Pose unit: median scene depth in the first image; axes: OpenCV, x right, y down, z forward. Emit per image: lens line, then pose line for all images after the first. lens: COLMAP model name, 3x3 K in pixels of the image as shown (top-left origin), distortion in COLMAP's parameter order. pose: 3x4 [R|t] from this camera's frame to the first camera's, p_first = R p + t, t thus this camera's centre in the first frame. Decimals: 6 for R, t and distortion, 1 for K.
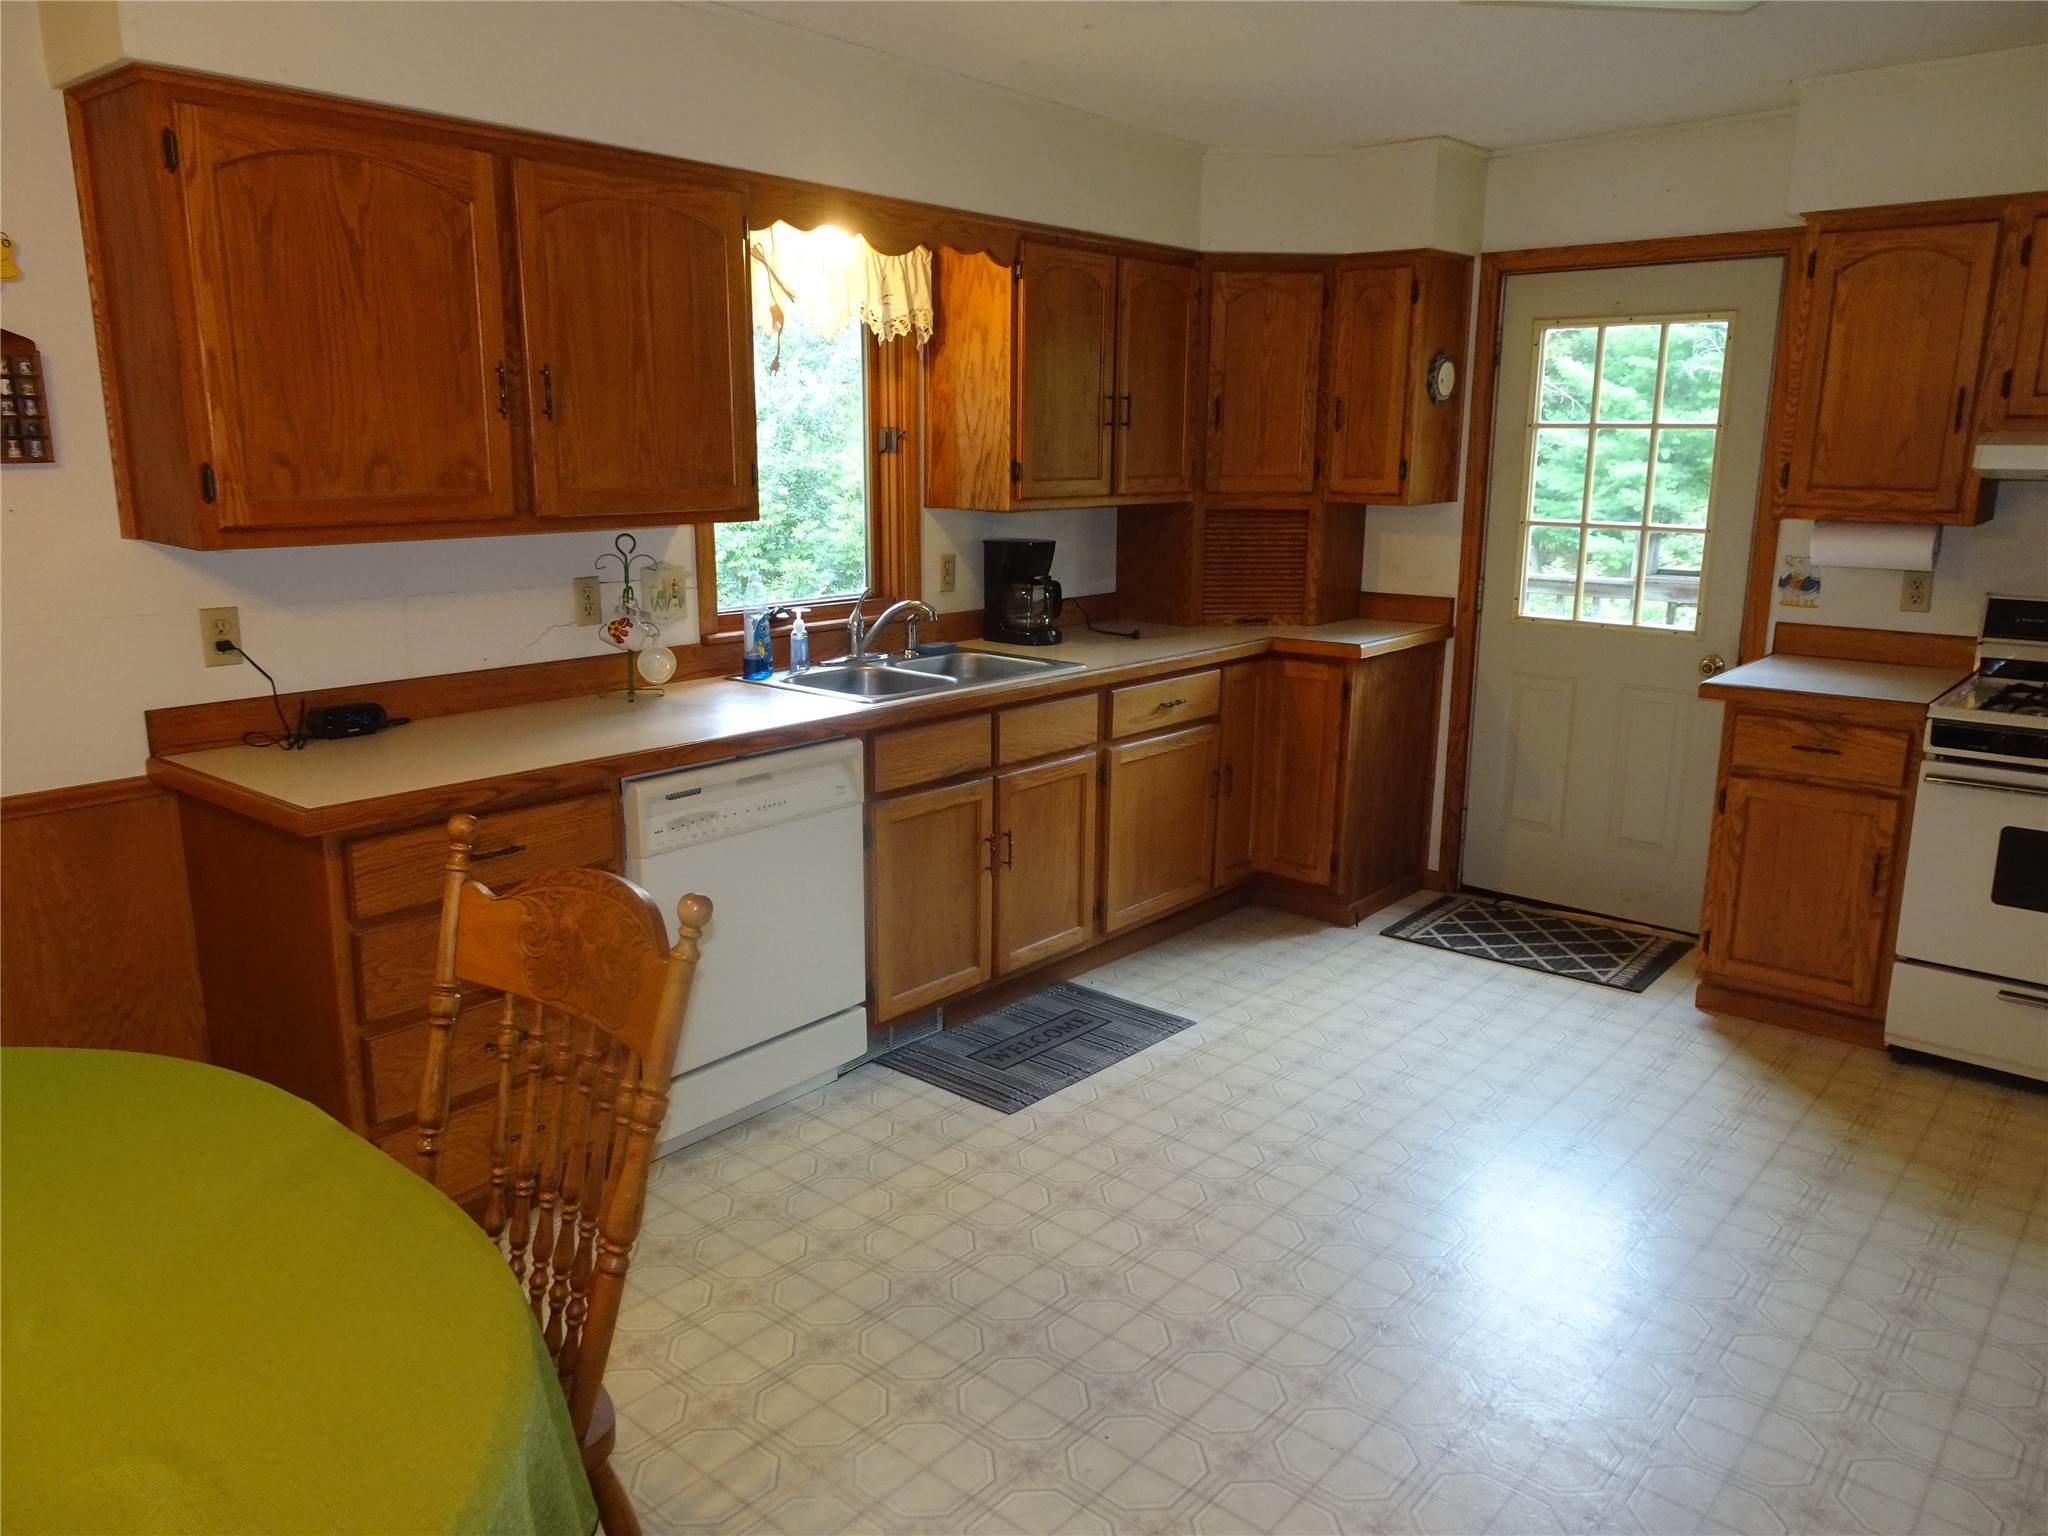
lens RADIAL K [[1467.5, 0, 1024.0], [0, 1467.5, 768.0], [0, 0, 1]] dist [0.017735, -0.001961]
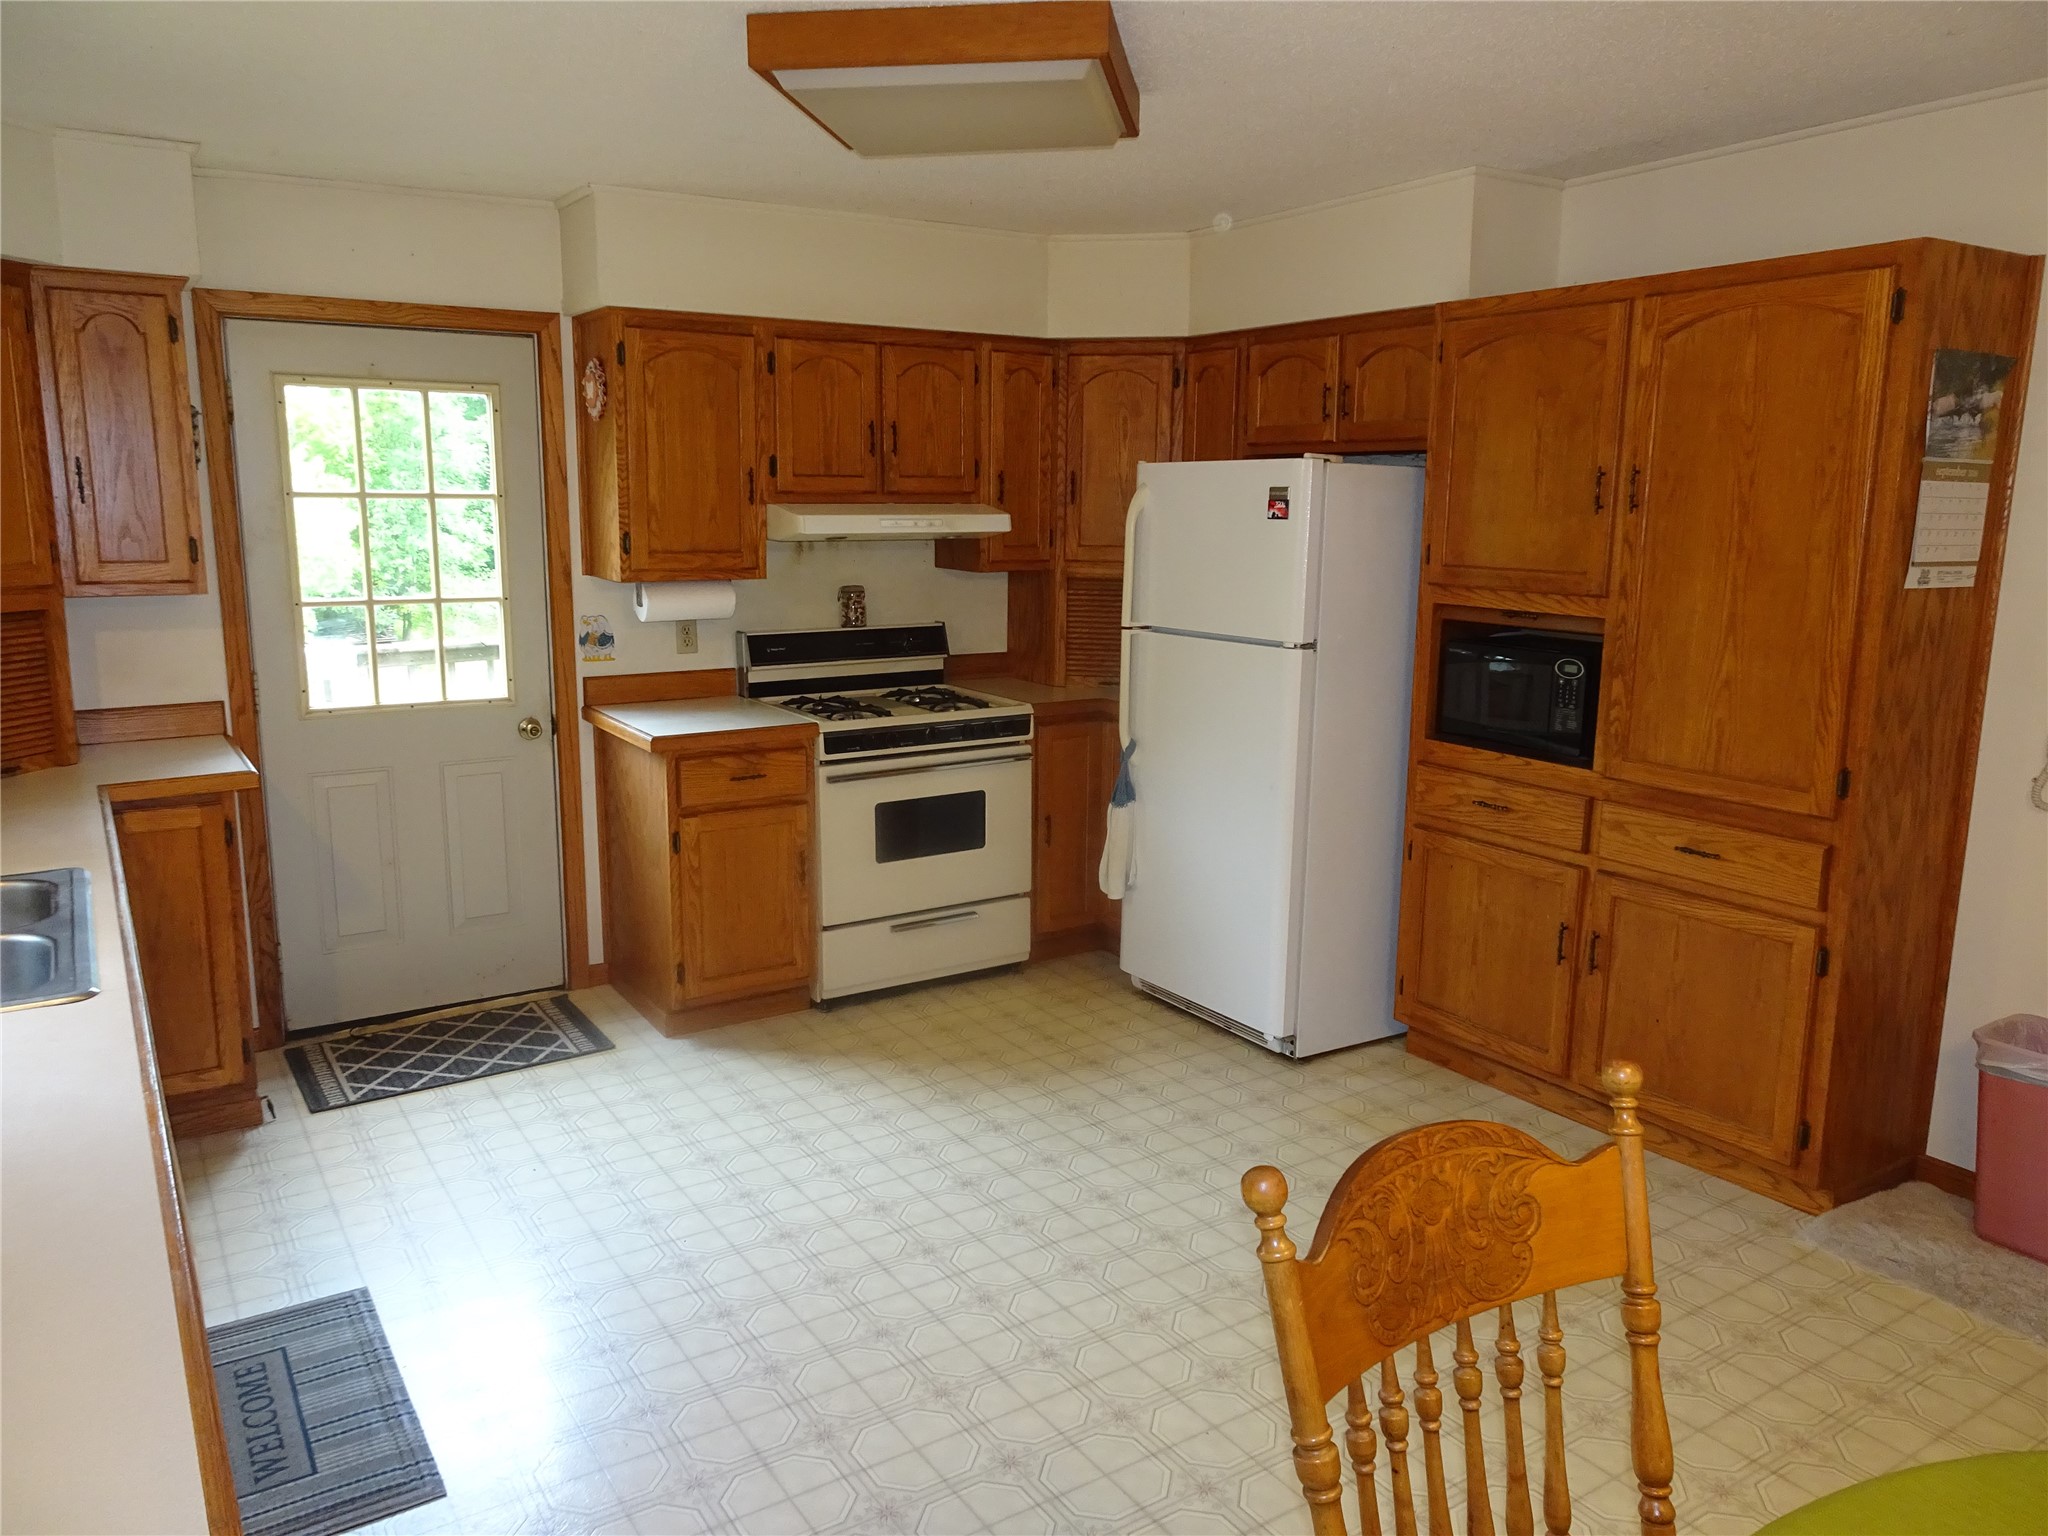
lens RADIAL K [[1467.5, 0, 1024.0], [0, 1467.5, 768.0], [0, 0, 1]] dist [0.017735, -0.001961]
pose [[0.288060, -0.181254, 0.940303, -0.413889], [0.208543, 0.970231, 0.123136, -0.099605], [-0.934629, 0.160623, 0.317283, 0.370118]]
